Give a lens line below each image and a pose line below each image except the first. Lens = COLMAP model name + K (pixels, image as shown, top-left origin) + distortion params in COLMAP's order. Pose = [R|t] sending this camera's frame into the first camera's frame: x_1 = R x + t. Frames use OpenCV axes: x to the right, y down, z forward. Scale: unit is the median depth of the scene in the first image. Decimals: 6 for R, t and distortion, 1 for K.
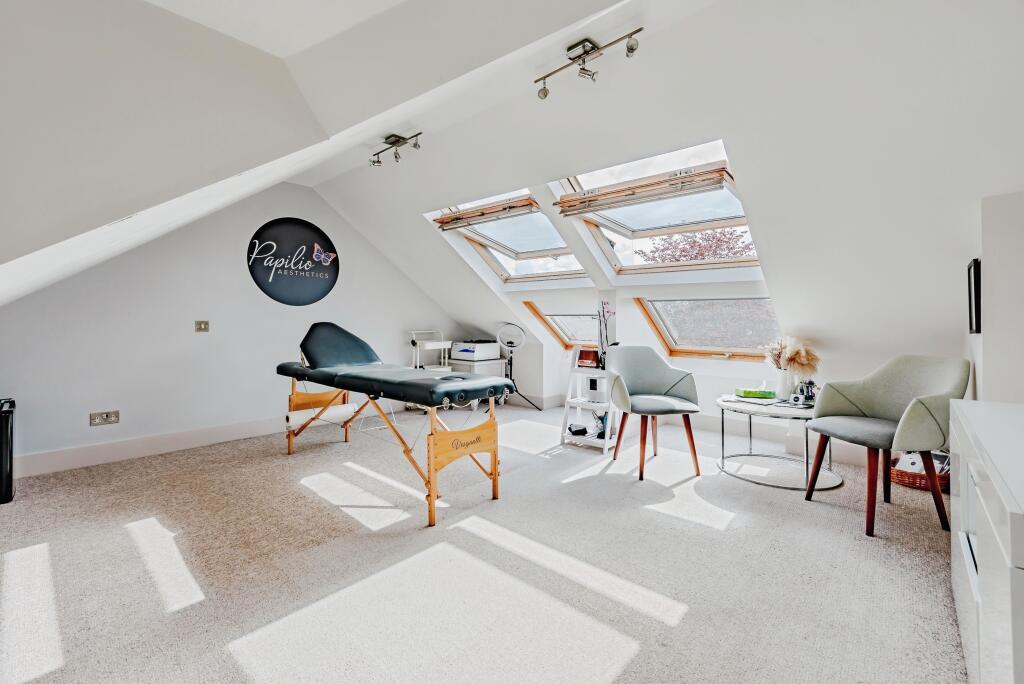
lens RADIAL K [[442.7, 0, 510.4], [0, 442.7, 323.4], [0, 0, 1]] dist [-0.001412, -0.000196]
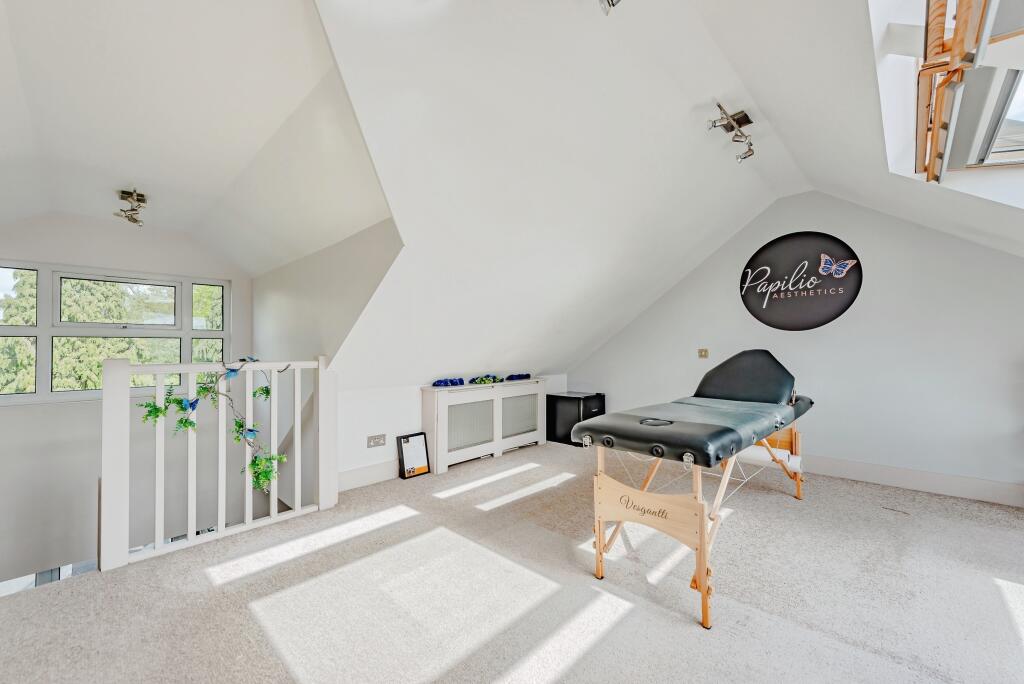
lens RADIAL K [[404.4, 0, 511.9], [0, 404.4, 343.7], [0, 0, 1]] dist [0.001437, 0.000042]
pose [[-0.049805, -0.018273, -0.998592, 0.371096], [0.007347, 0.999799, -0.018662, -0.002564], [0.998732, -0.008266, -0.049661, 0.486612]]
